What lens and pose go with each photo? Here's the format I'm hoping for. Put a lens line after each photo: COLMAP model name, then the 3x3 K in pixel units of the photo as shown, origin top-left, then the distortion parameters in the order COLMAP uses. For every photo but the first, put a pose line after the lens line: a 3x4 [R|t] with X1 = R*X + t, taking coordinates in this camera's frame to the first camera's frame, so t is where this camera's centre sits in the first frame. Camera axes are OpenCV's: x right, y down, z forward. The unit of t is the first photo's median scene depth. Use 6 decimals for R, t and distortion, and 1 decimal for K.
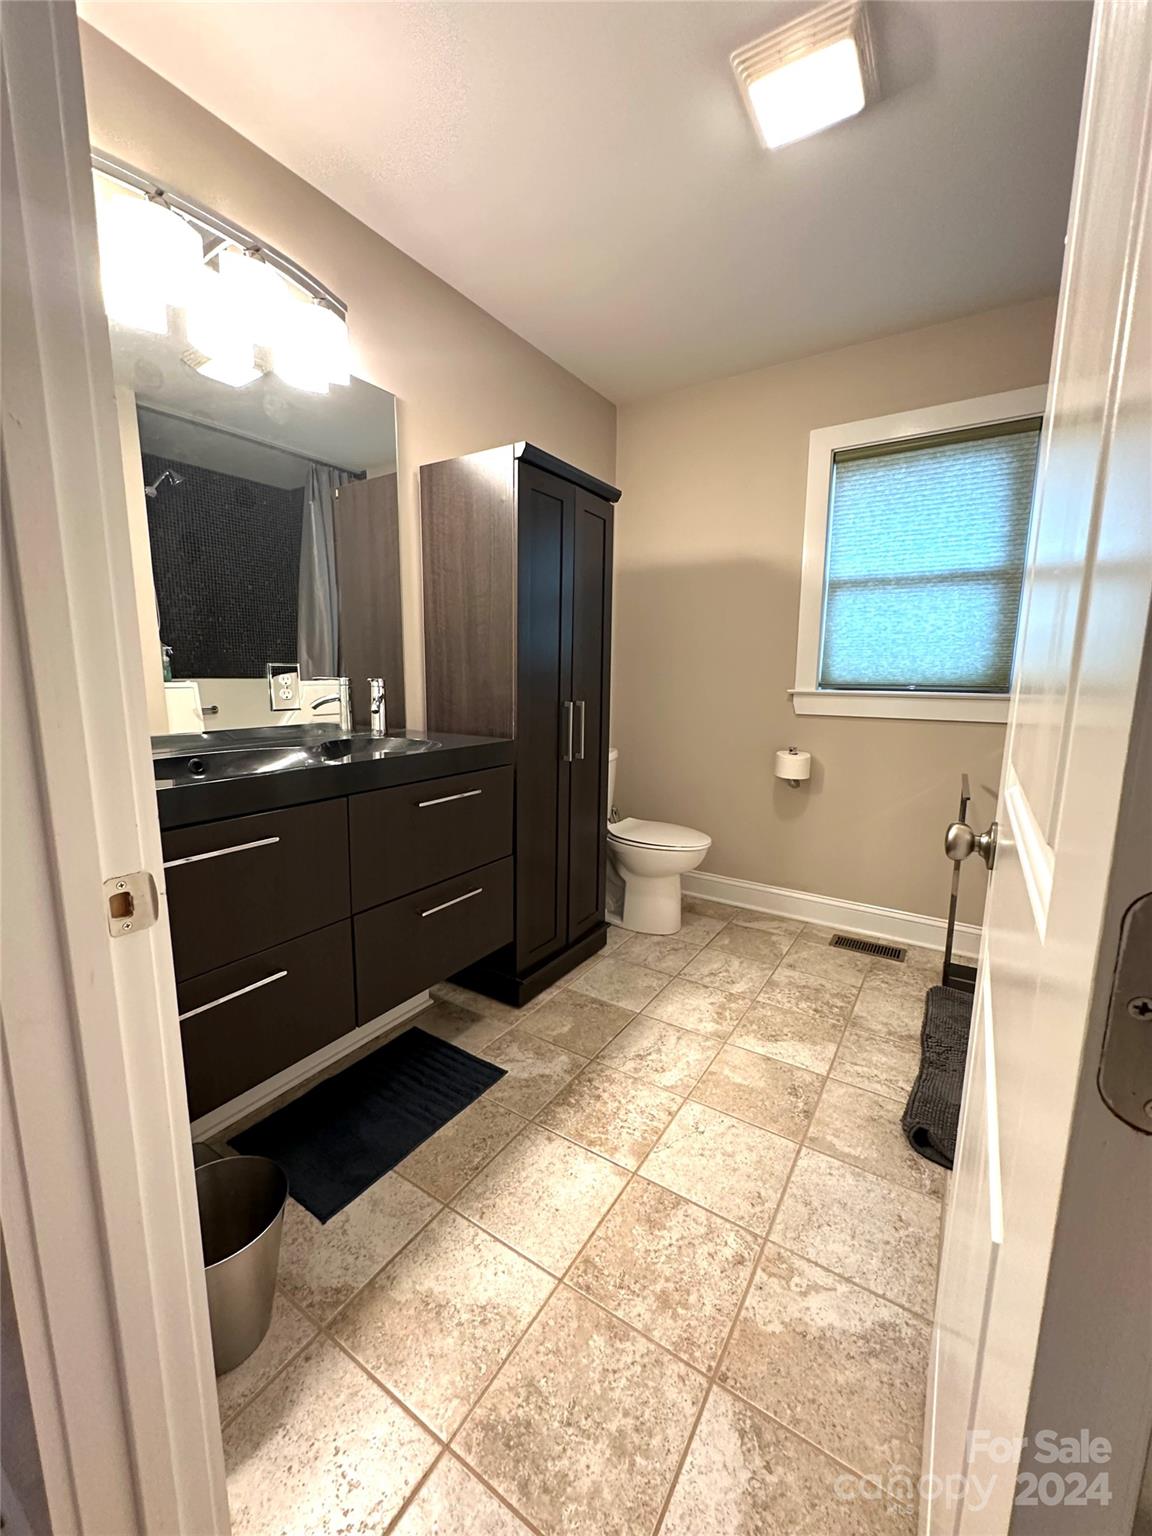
lens RADIAL K [[615.6, 0, 575.7], [0, 615.6, 770.8], [0, 0, 1]] dist [-0.001428, 0.000241]
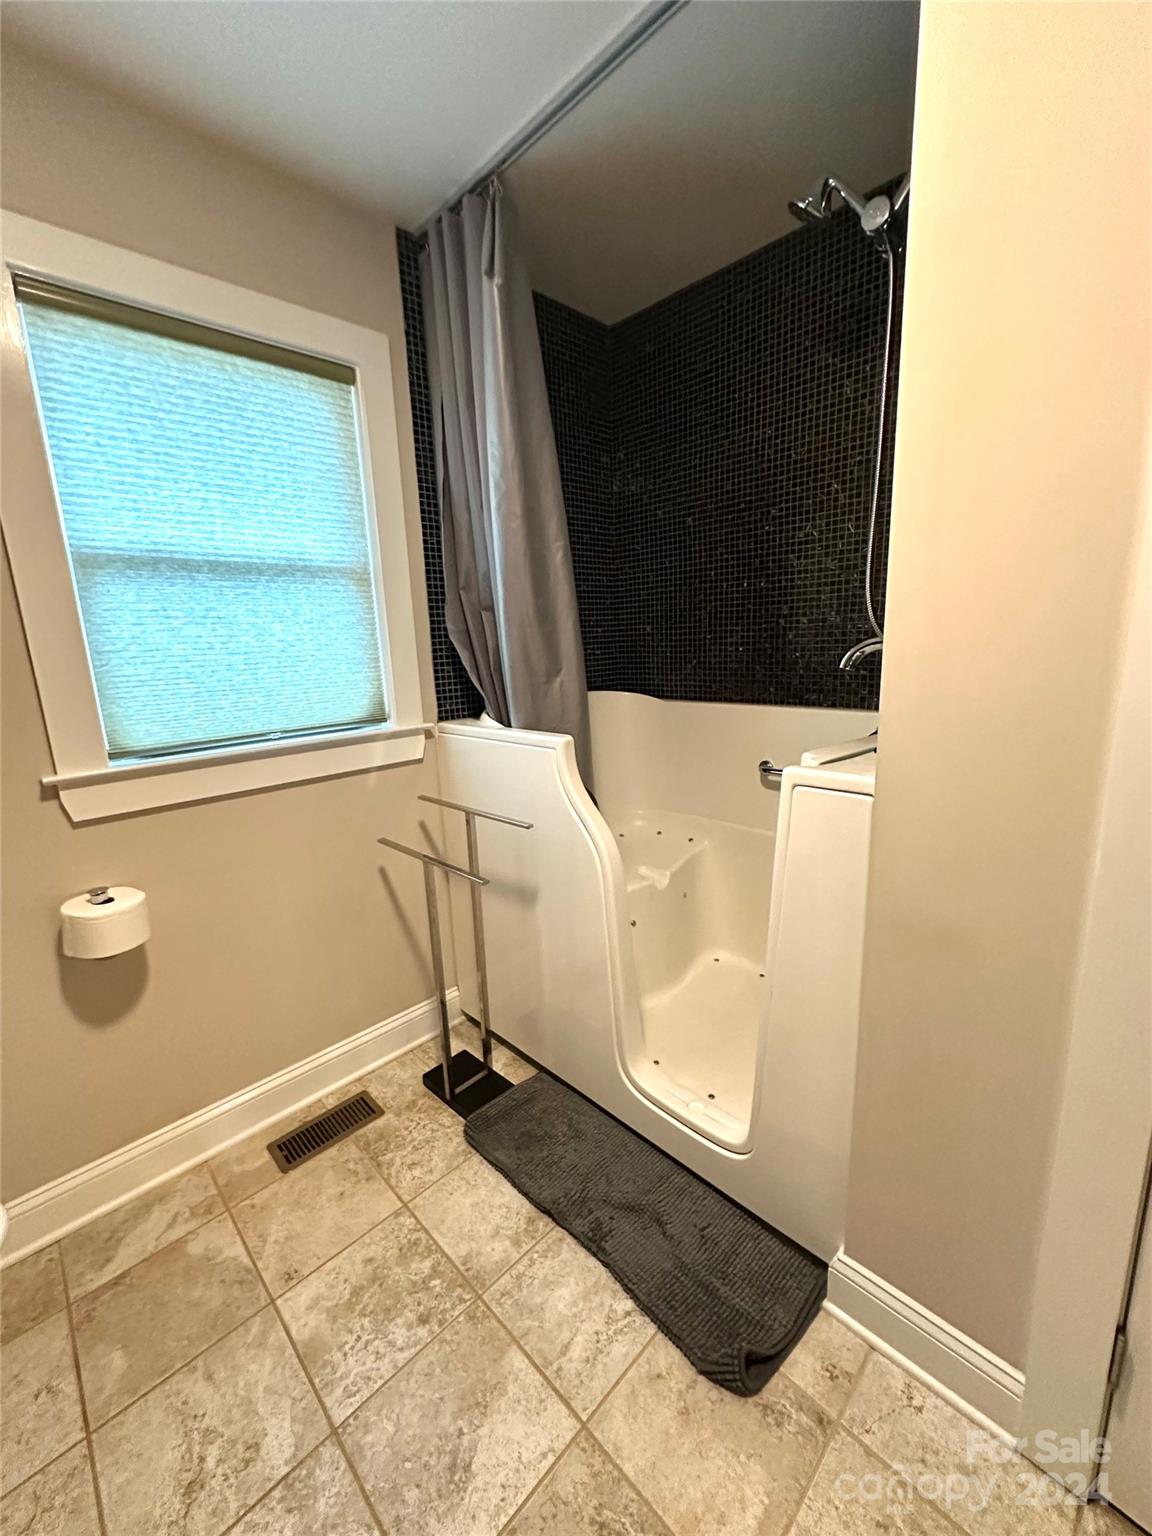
lens RADIAL K [[615.6, 0, 580.0], [0, 615.6, 765.5], [0, 0, 1]] dist [-0.001428, 0.000241]
pose [[0.212975, -0.218366, 0.952344, -0.013134], [0.197405, 0.964221, 0.176943, -0.165114], [-0.956908, 0.150313, 0.248461, 0.562208]]
